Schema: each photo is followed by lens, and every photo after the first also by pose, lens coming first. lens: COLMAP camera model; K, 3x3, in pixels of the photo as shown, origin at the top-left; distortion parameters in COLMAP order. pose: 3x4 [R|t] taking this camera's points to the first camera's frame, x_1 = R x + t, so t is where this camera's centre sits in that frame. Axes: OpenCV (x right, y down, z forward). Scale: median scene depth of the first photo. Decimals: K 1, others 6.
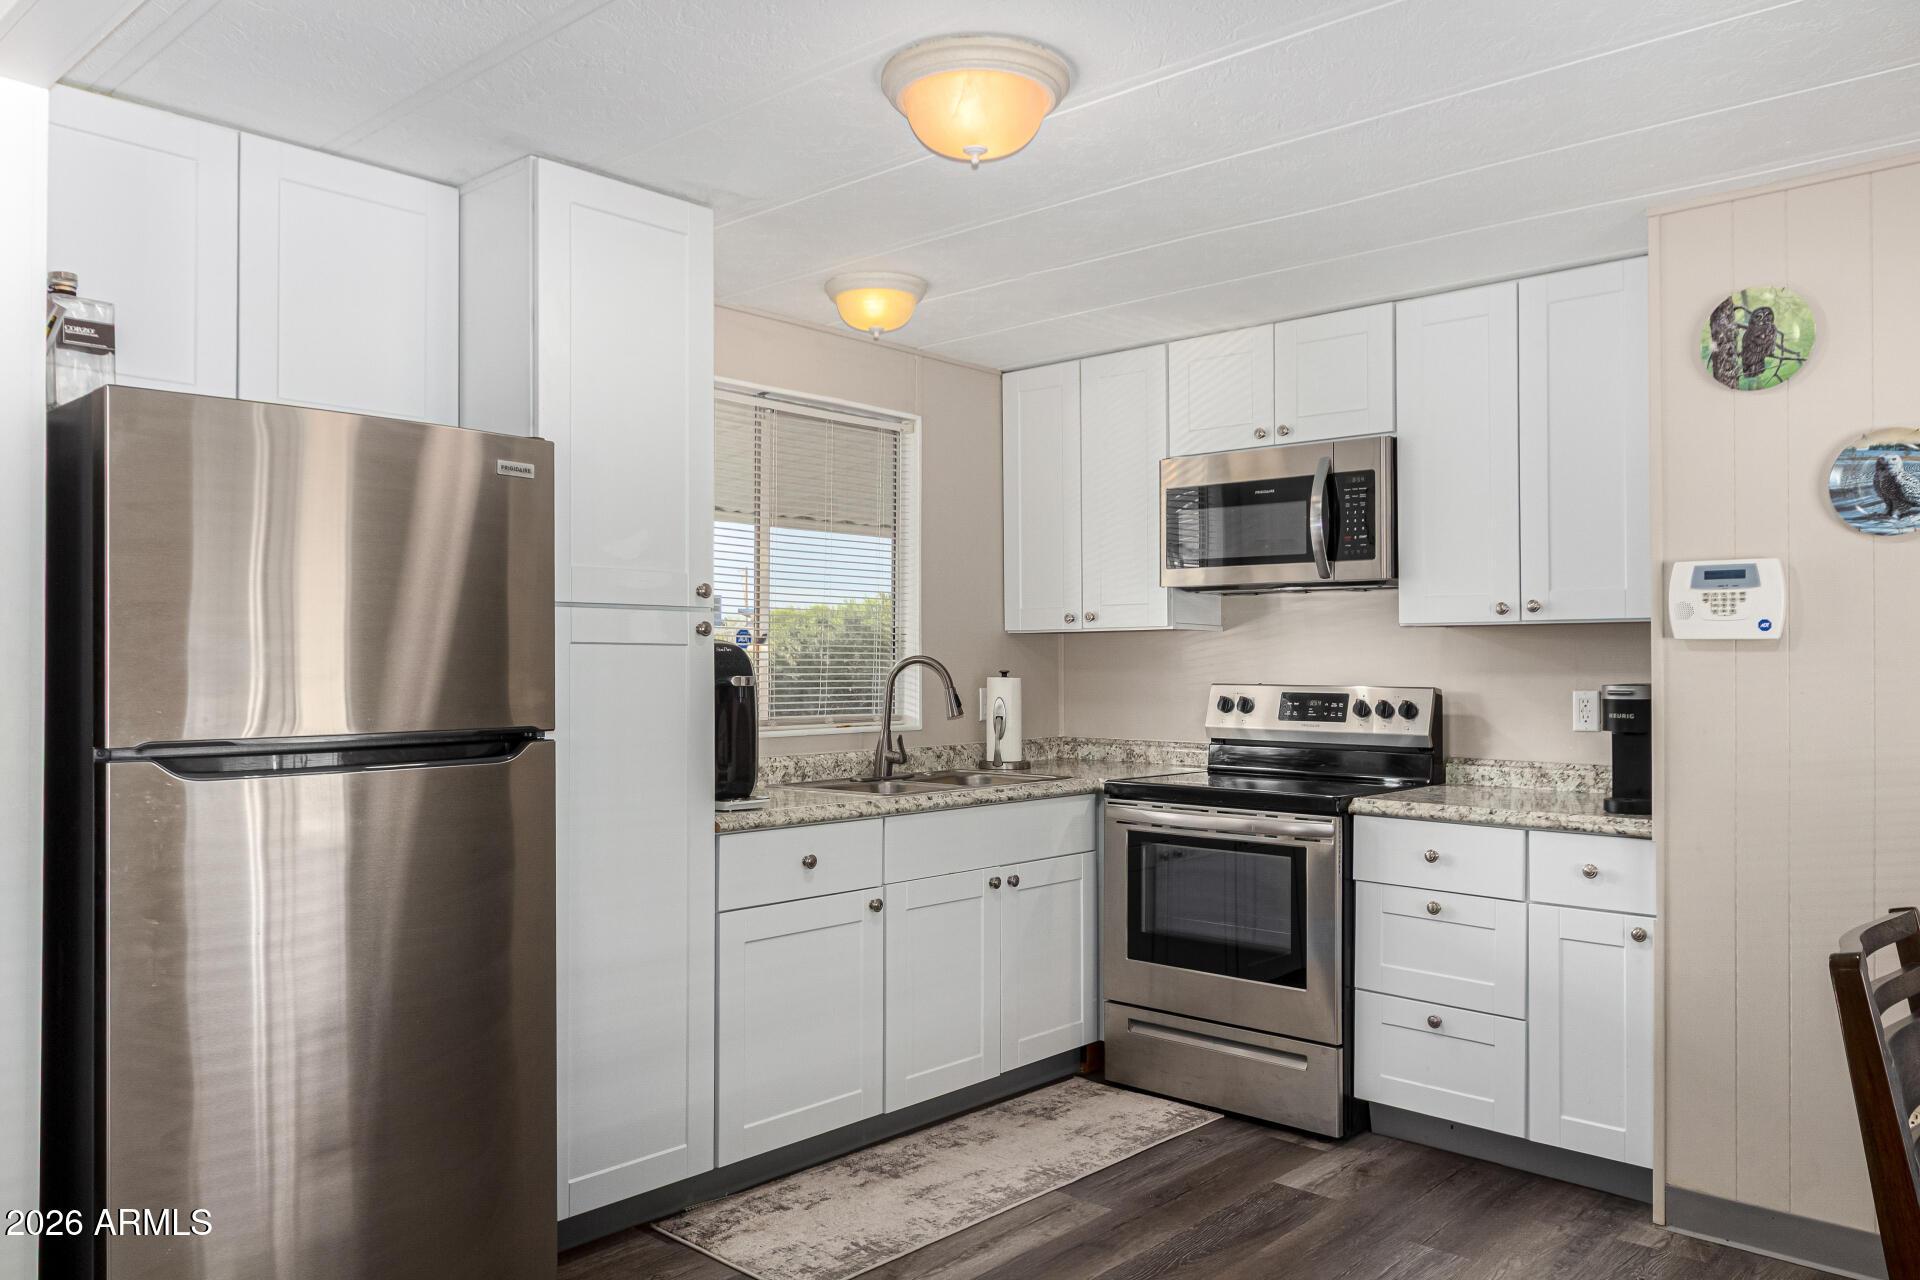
lens RADIAL K [[1399.4, 0, 955.0], [0, 1399.4, 648.3], [0, 0, 1]] dist [0.000958, 0.001804]
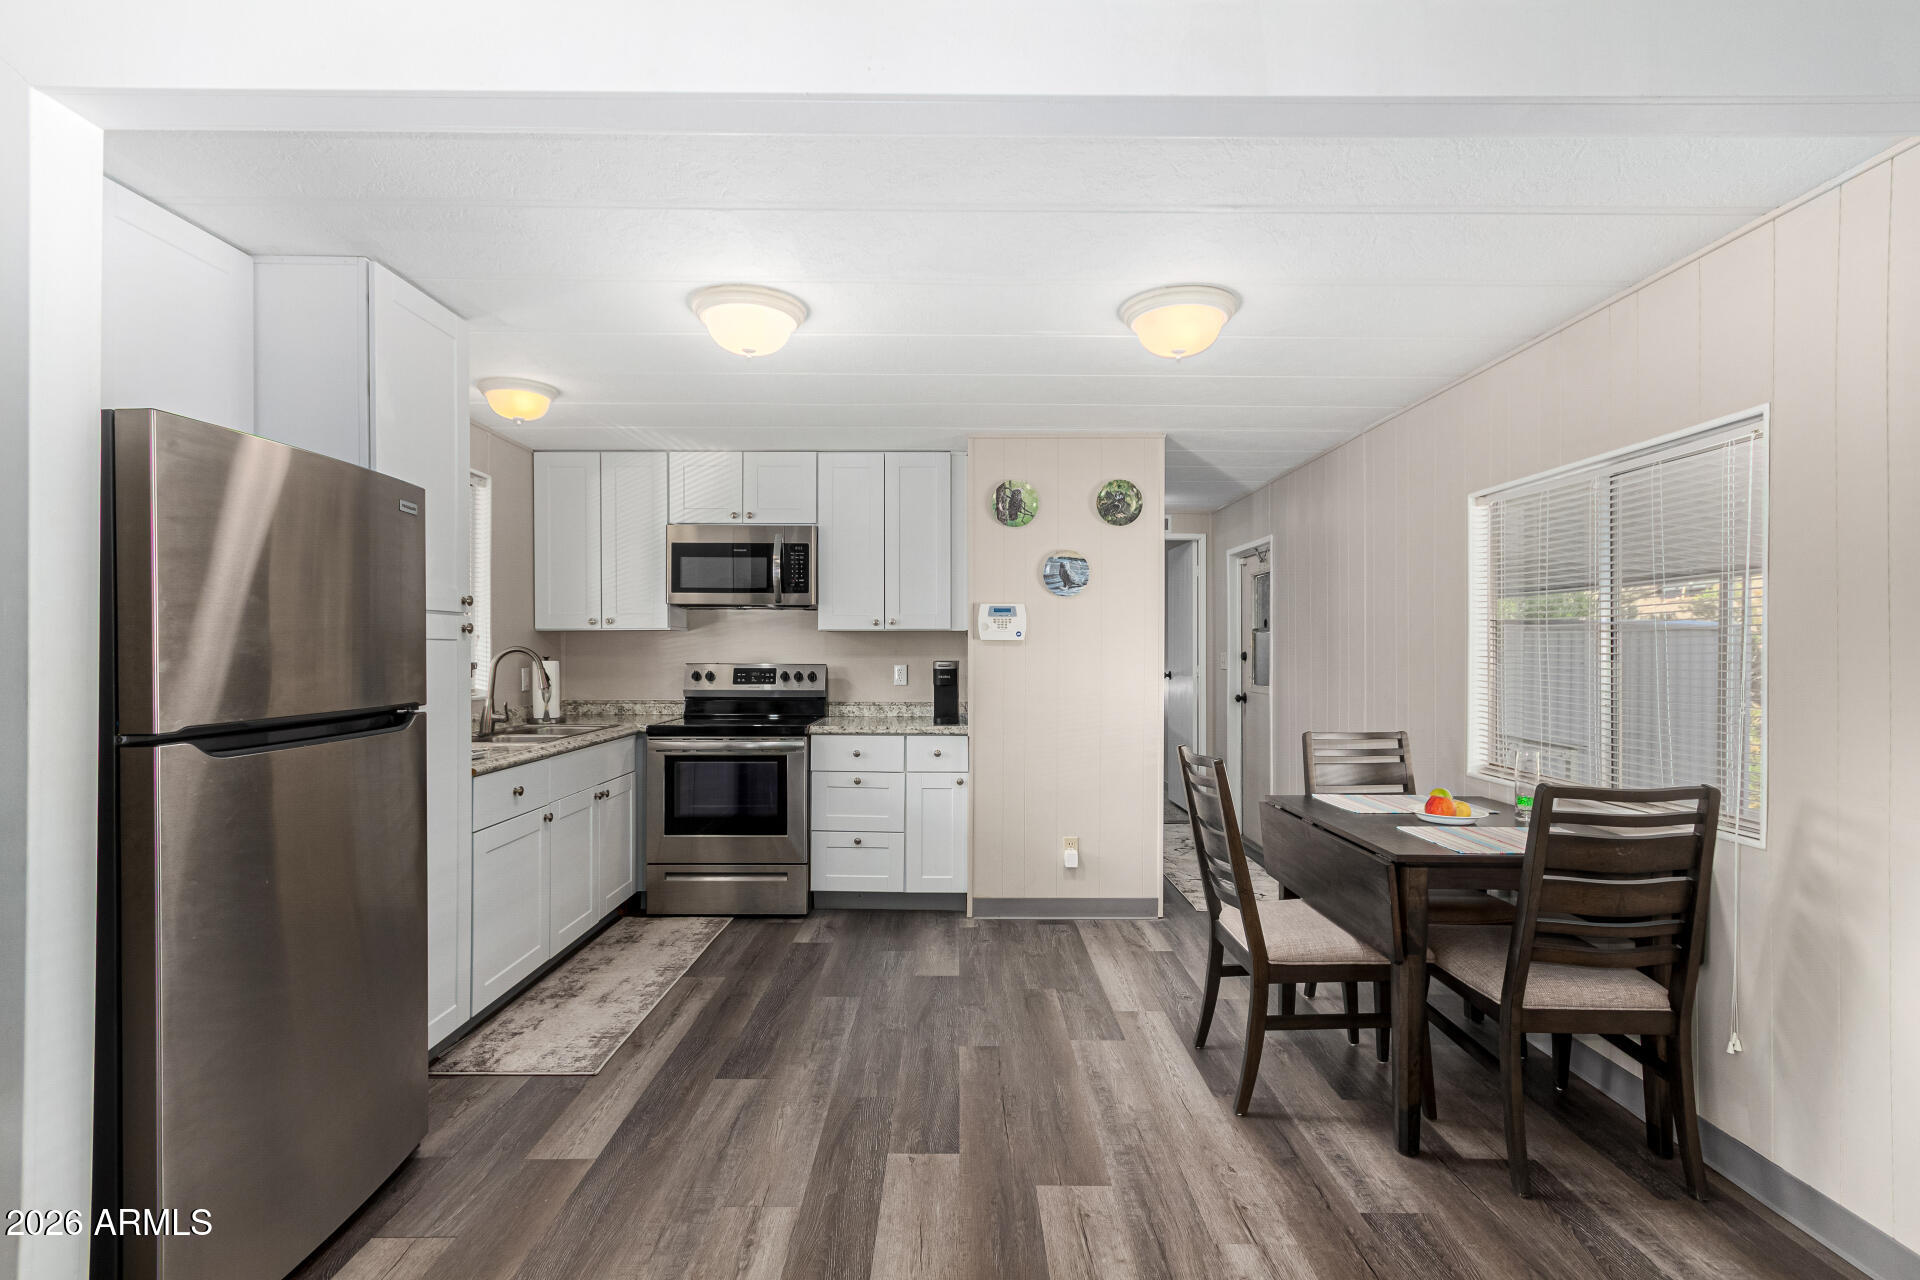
lens RADIAL K [[891.9, 0, 956.0], [0, 891.9, 650.3], [0, 0, 1]] dist [0.013770, -0.000059]
pose [[0.740581, -0.002484, 0.671962, -0.354943], [-0.006859, 0.999913, 0.011255, -0.004910], [-0.671932, -0.012945, 0.740500, 0.020677]]
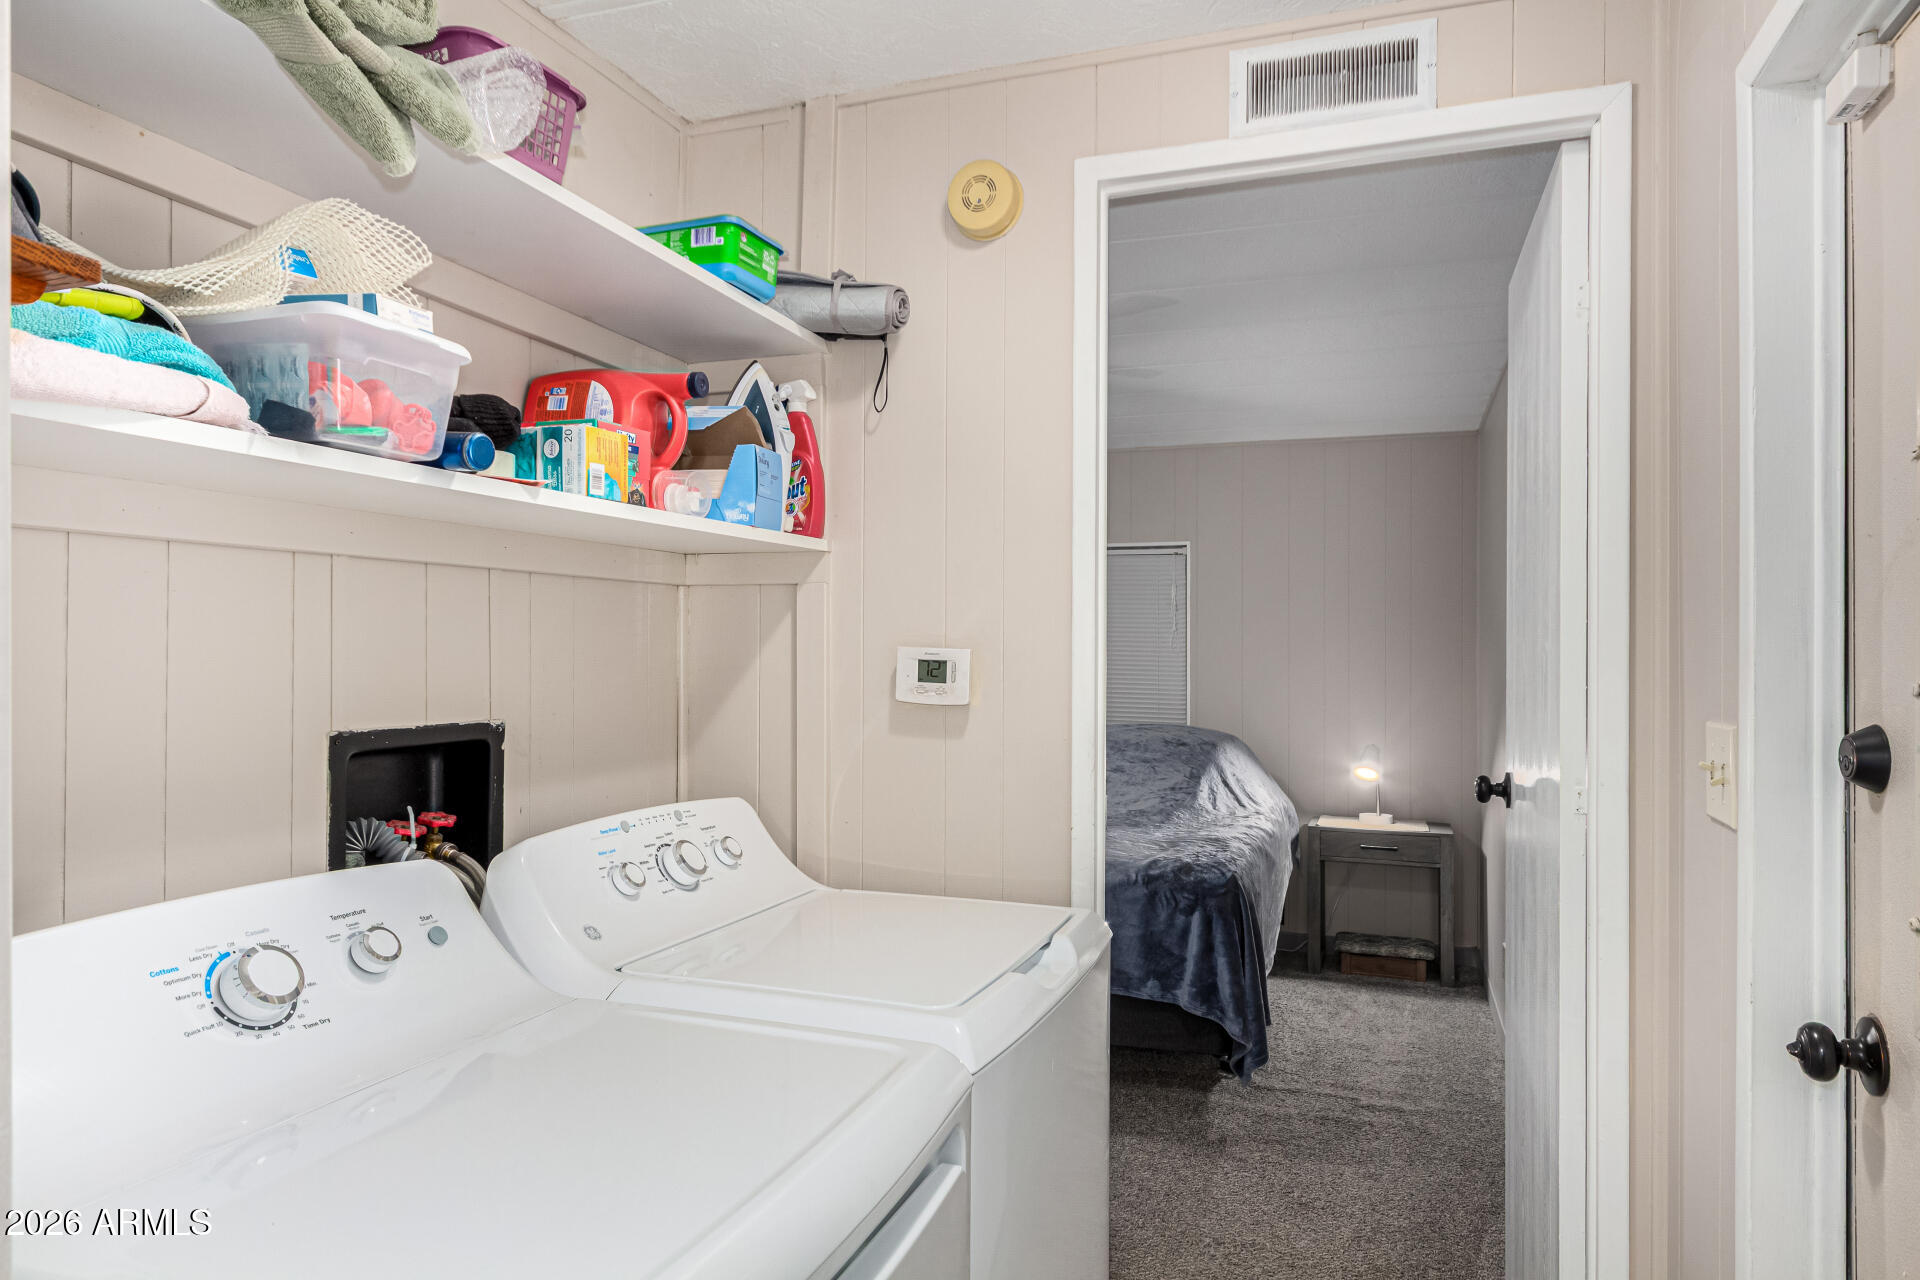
lens RADIAL K [[1154.6, 0, 958.0], [0, 1154.6, 662.7], [0, 0, 1]] dist [-0.068522, 0.001180]
pose [[0.926894, 0.004602, 0.375295, 0.838114], [-0.006971, 0.999963, 0.004954, -0.004106], [-0.375258, -0.007208, 0.926892, 0.719776]]
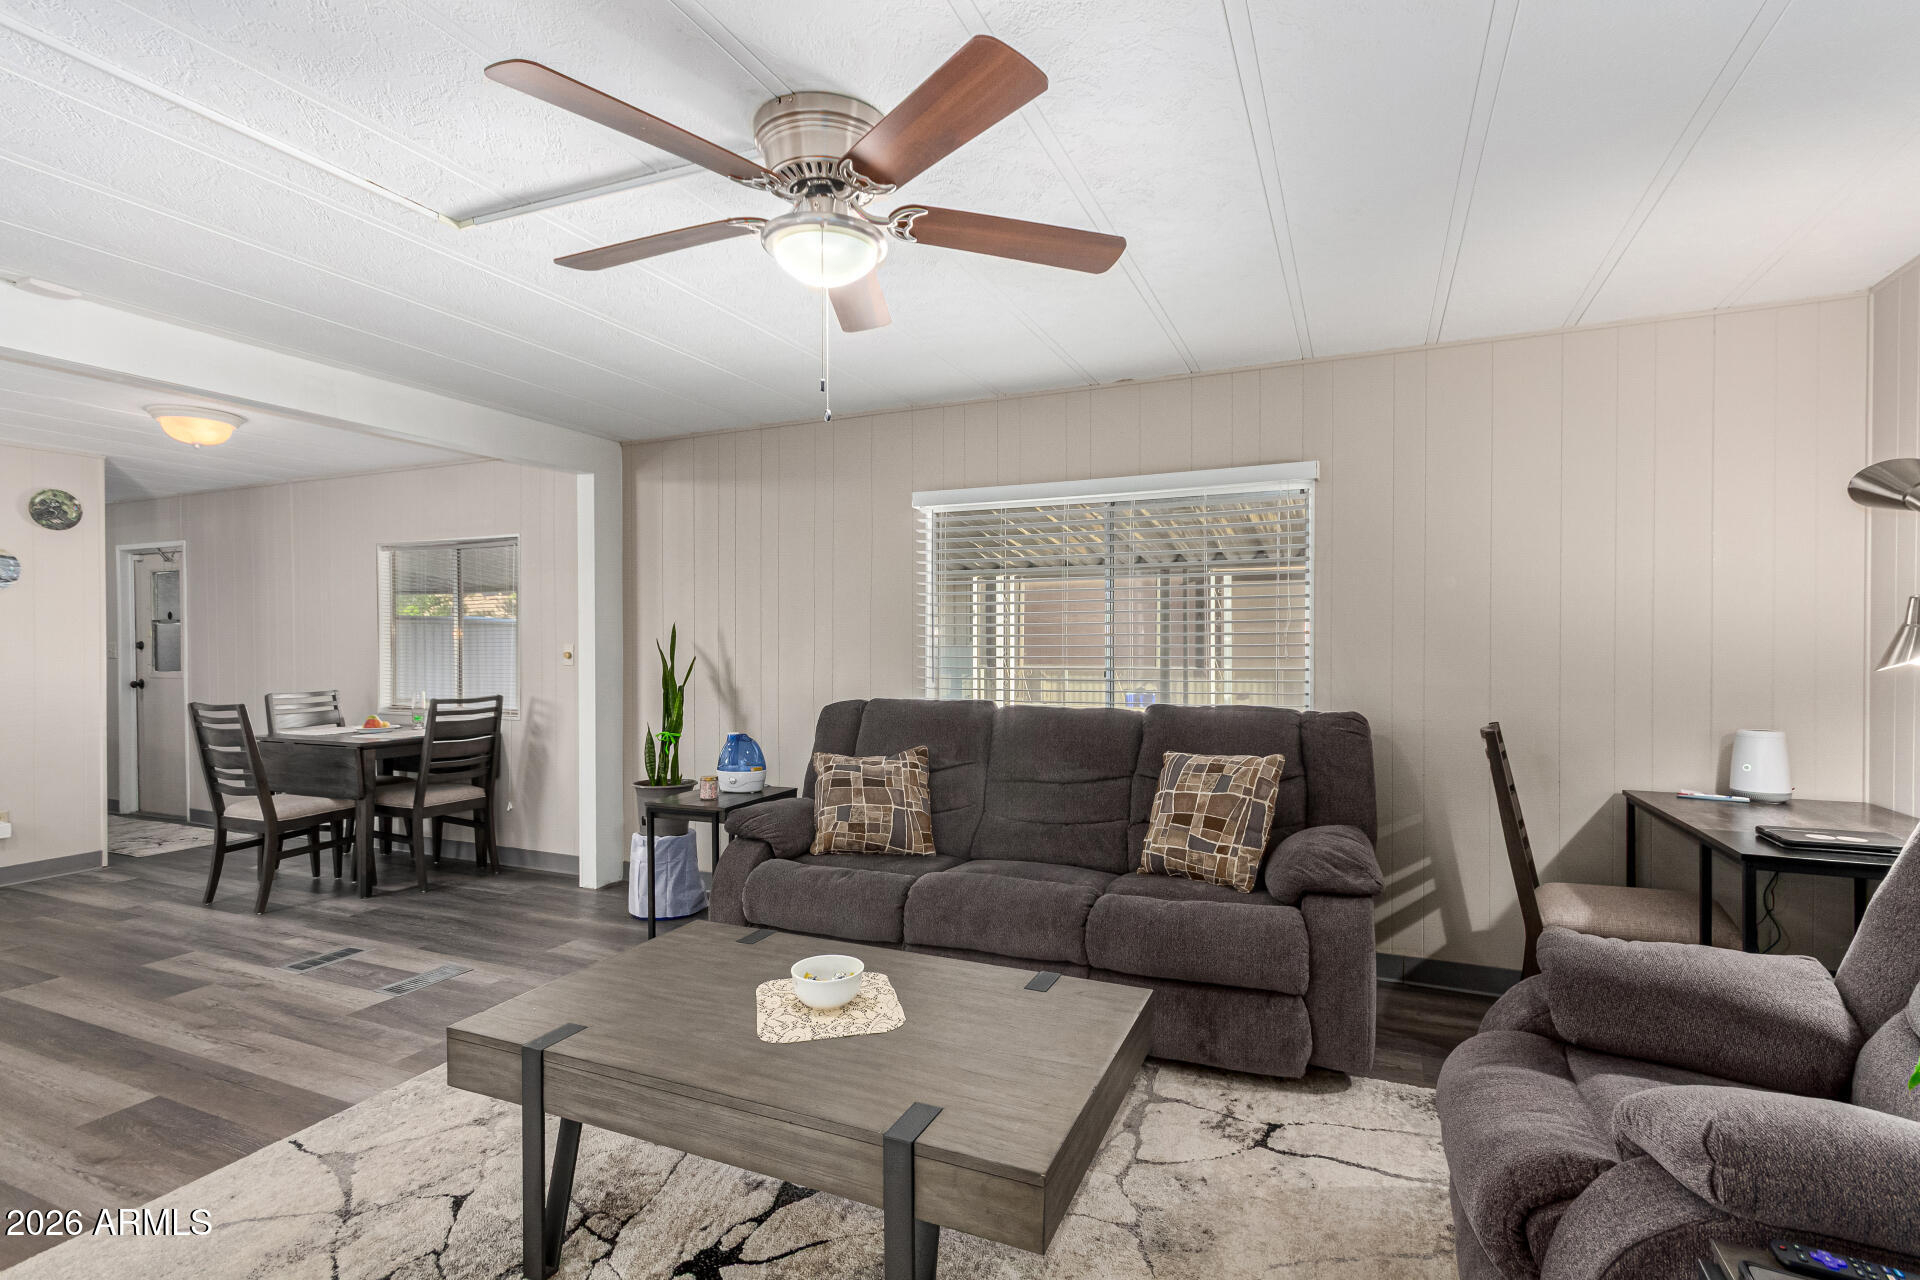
lens RADIAL K [[907.7, 0, 975.9], [0, 907.7, 641.7], [0, 0, 1]] dist [0.001095, 0.000107]
pose [[-0.321358, -0.005940, 0.946939, -1.117626], [-0.005801, 0.999974, 0.004304, -0.004231], [-0.946940, -0.004110, -0.321384, -0.114231]]
